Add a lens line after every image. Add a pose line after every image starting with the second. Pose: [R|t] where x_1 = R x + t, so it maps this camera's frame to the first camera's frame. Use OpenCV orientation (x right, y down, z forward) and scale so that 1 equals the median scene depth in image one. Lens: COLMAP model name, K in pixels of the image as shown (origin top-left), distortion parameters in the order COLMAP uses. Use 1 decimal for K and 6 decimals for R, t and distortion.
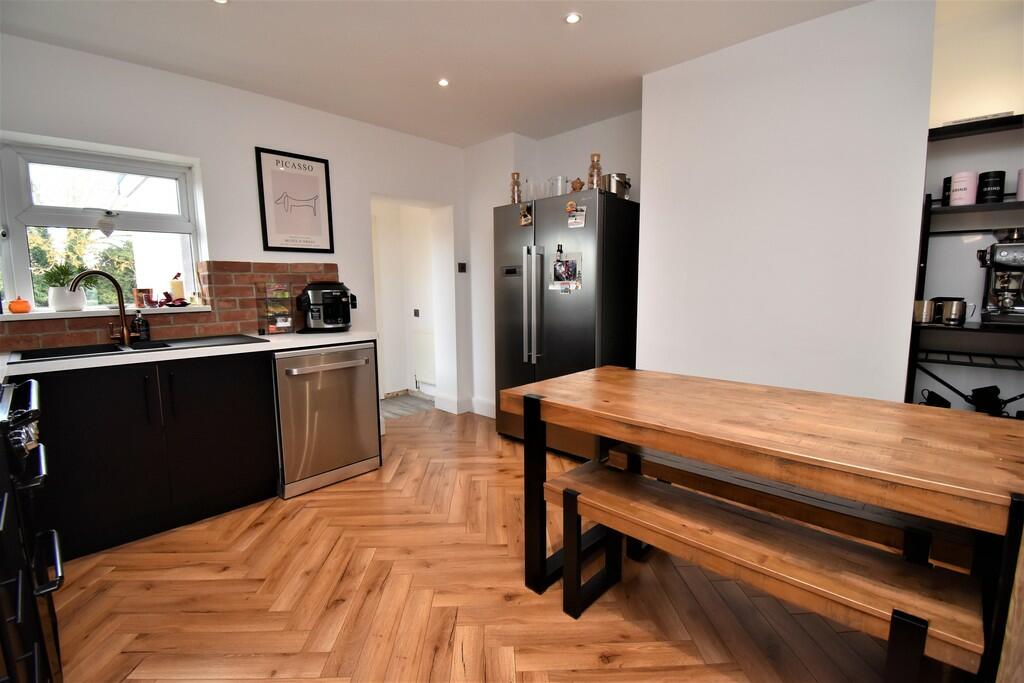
lens RADIAL K [[451.3, 0, 513.9], [0, 451.3, 340.6], [0, 0, 1]] dist [-0.020215, -0.001803]
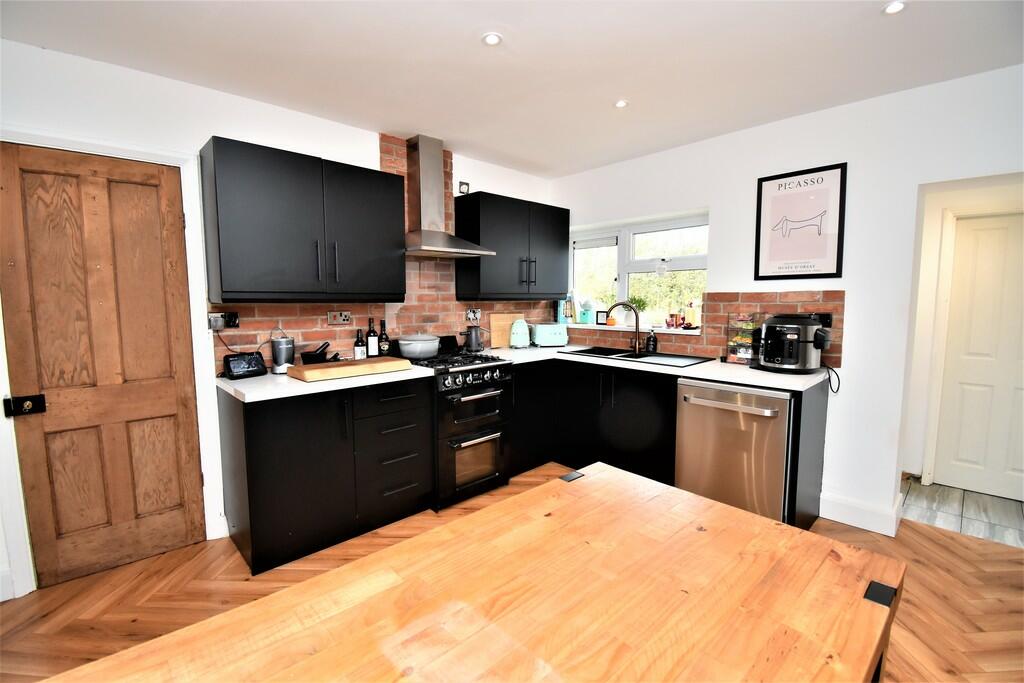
lens RADIAL K [[451.3, 0, 512.2], [0, 451.3, 338.9], [0, 0, 1]] dist [-0.020215, -0.001803]
pose [[-0.051079, 0.096530, -0.994019, 0.535246], [-0.122240, 0.987230, 0.102152, -0.121519], [0.991185, 0.126726, -0.038627, 0.585608]]
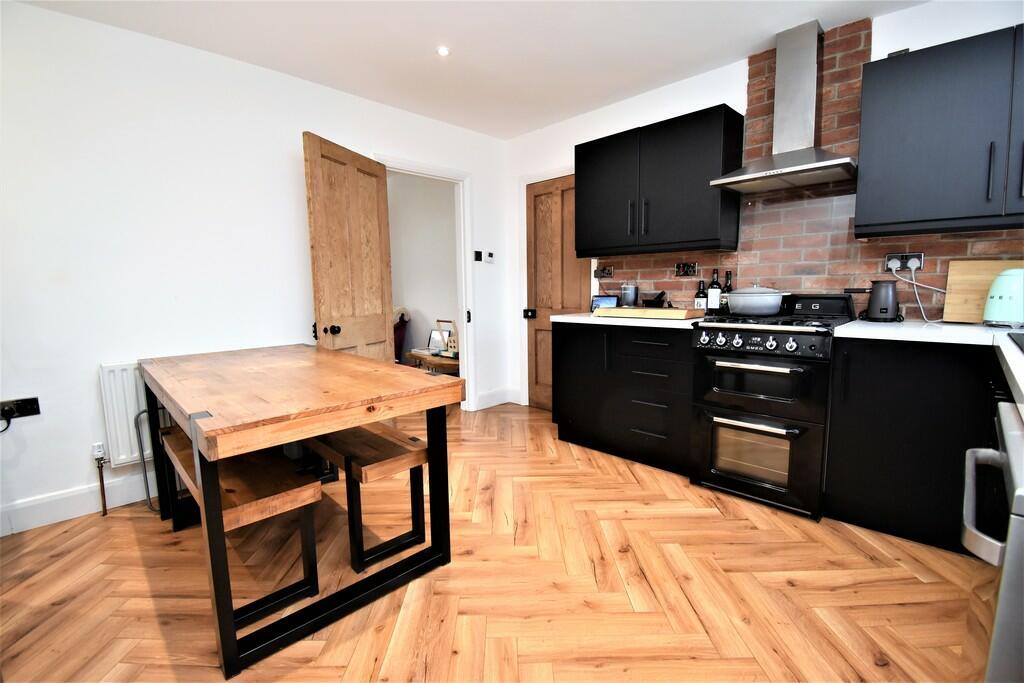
lens RADIAL K [[451.3, 0, 509.3], [0, 451.3, 339.5], [0, 0, 1]] dist [-0.020215, -0.001803]
pose [[-0.998812, 0.021643, 0.043655, -0.110024], [0.031424, 0.970842, 0.237652, -0.120946], [-0.037239, 0.238742, -0.970369, 1.259359]]
